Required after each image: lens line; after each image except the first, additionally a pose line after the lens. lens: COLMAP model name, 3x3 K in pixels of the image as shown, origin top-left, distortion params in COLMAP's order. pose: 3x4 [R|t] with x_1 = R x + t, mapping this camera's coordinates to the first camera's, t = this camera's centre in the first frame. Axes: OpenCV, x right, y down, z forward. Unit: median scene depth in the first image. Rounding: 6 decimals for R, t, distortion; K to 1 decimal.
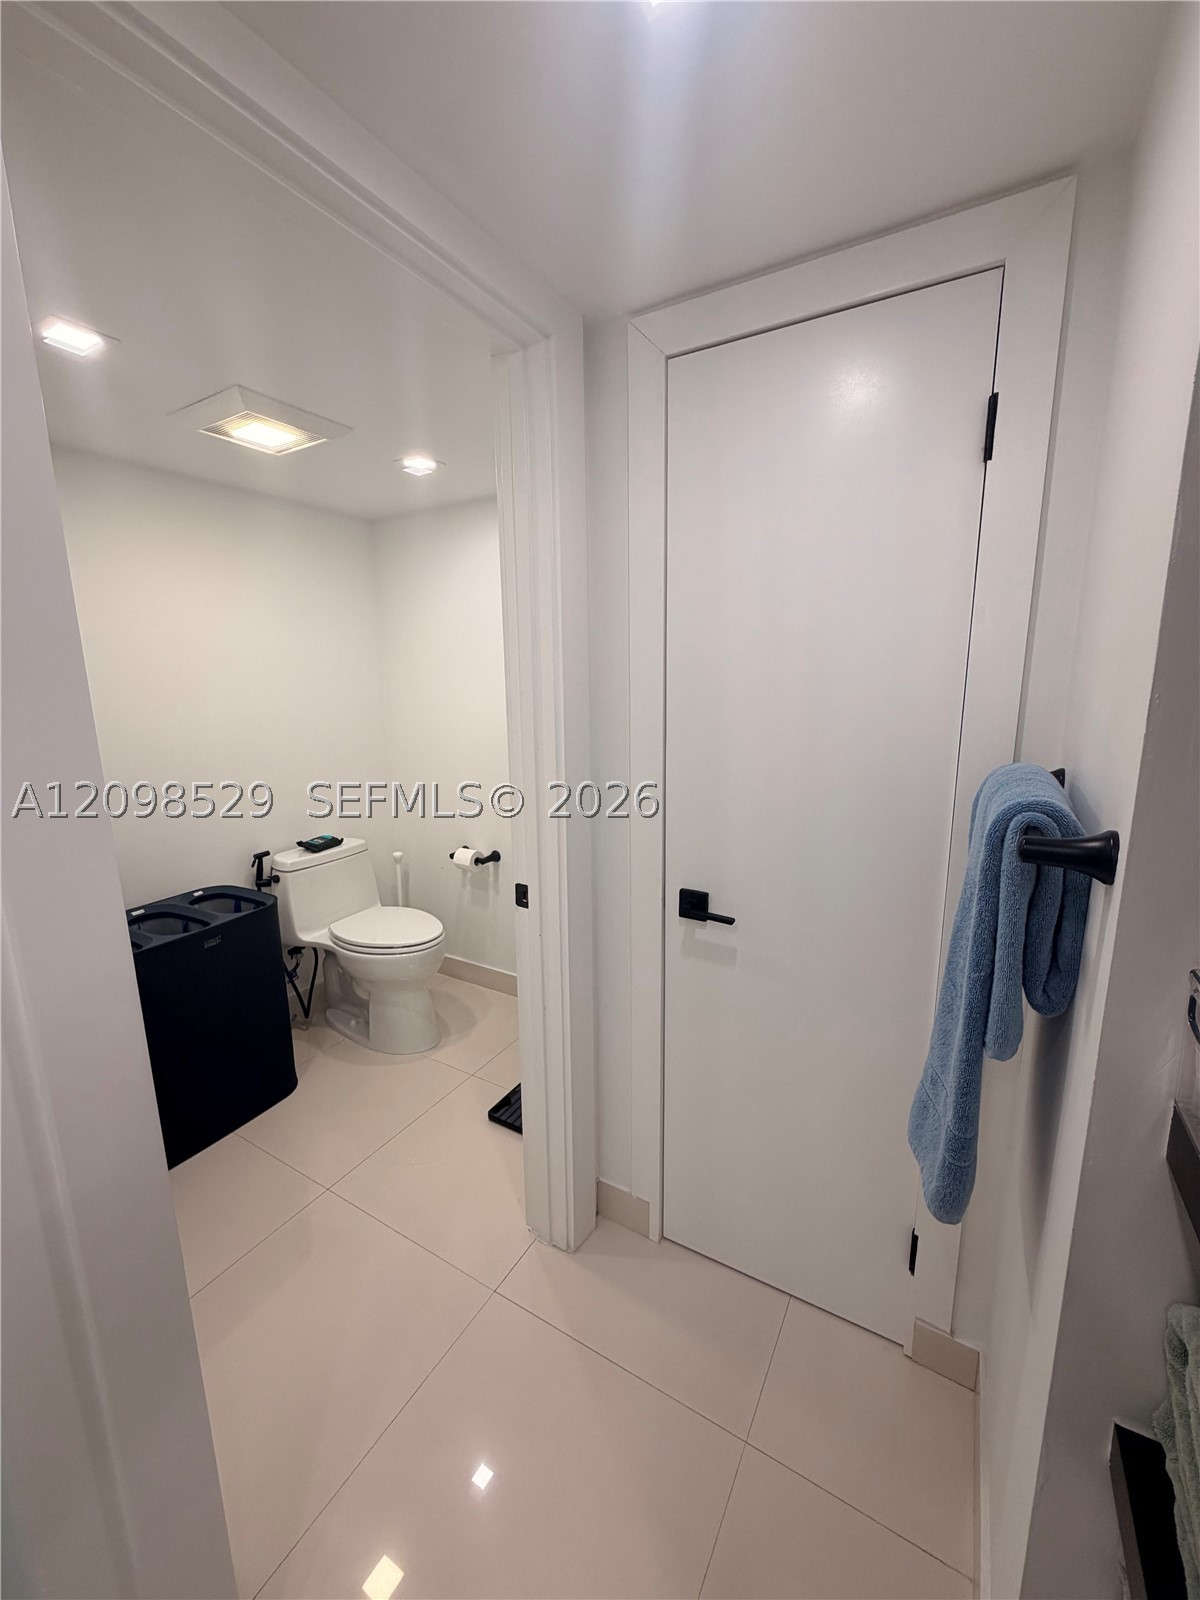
lens RADIAL K [[637.5, 0, 600.9], [0, 637.5, 789.3], [0, 0, 1]] dist [-0.000944, 0.000457]
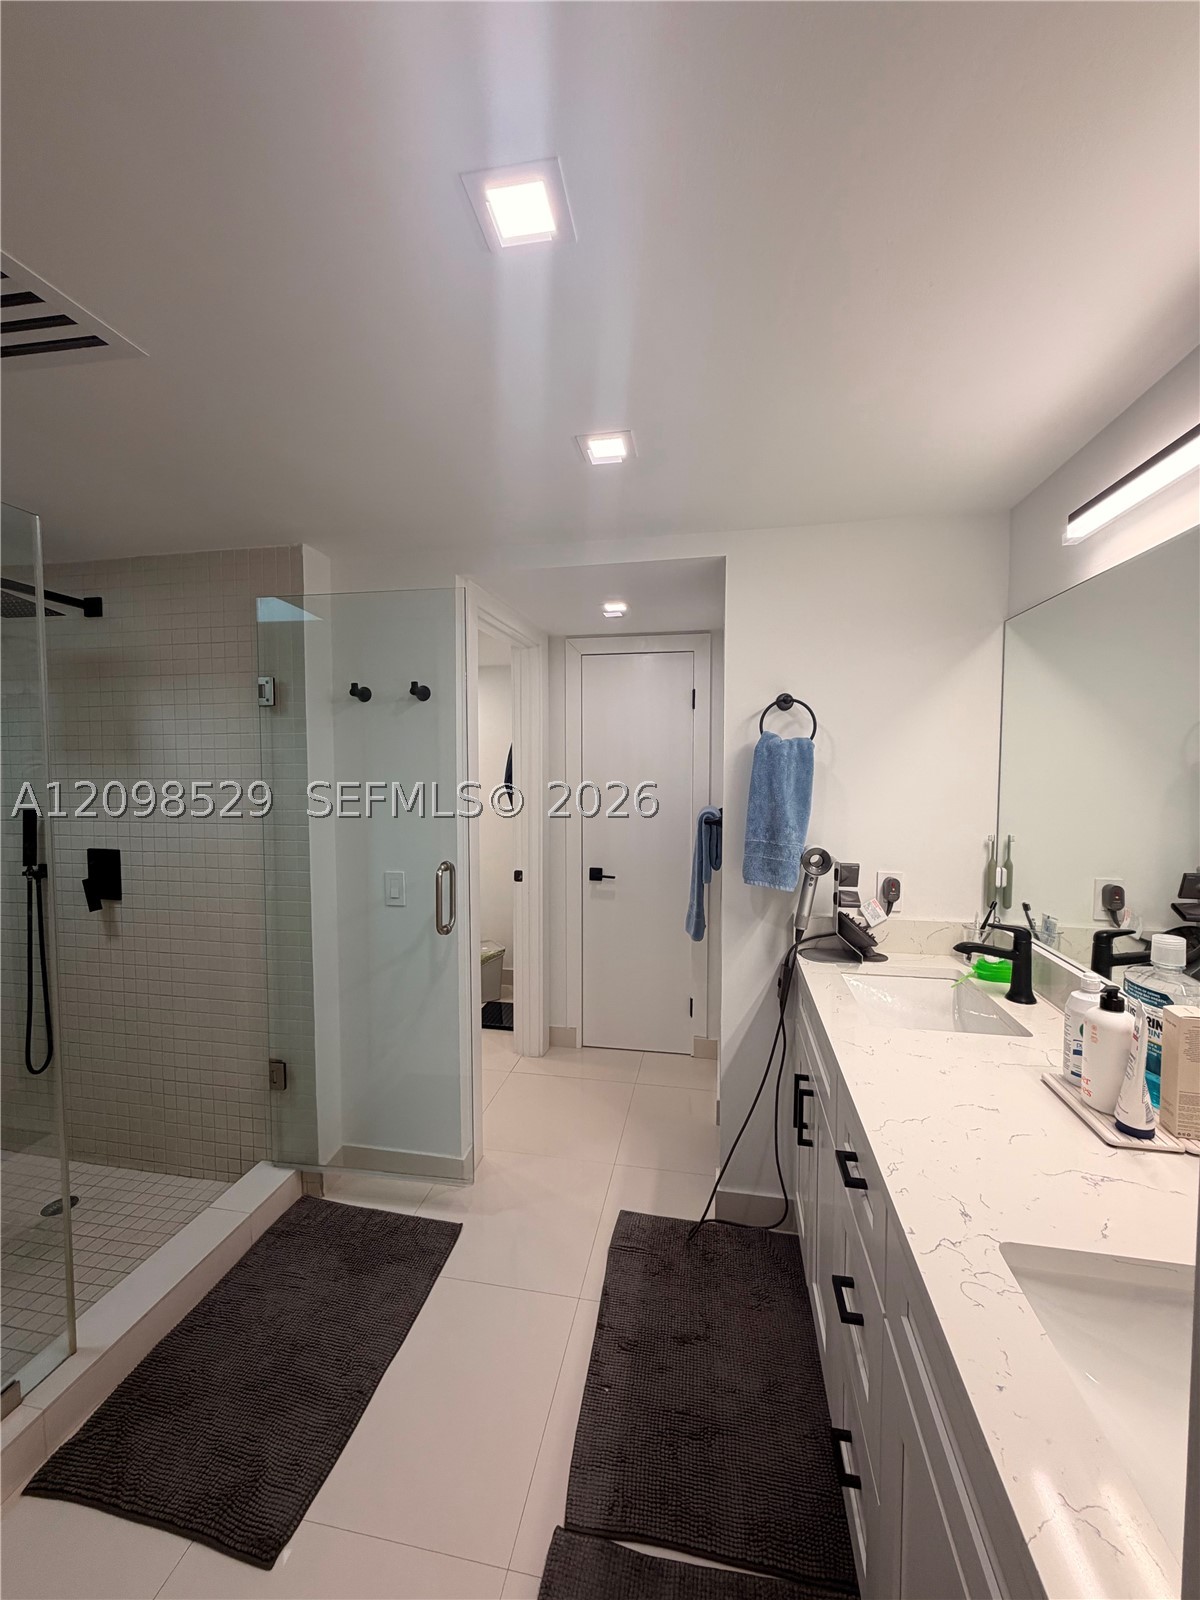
lens RADIAL K [[637.5, 0, 600.4], [0, 637.5, 799.5], [0, 0, 1]] dist [-0.000944, 0.000457]
pose [[0.940206, -0.006079, 0.340551, -0.616528], [0.053535, 0.990051, -0.130127, 0.212945], [-0.336372, 0.140578, 0.931178, -1.178826]]
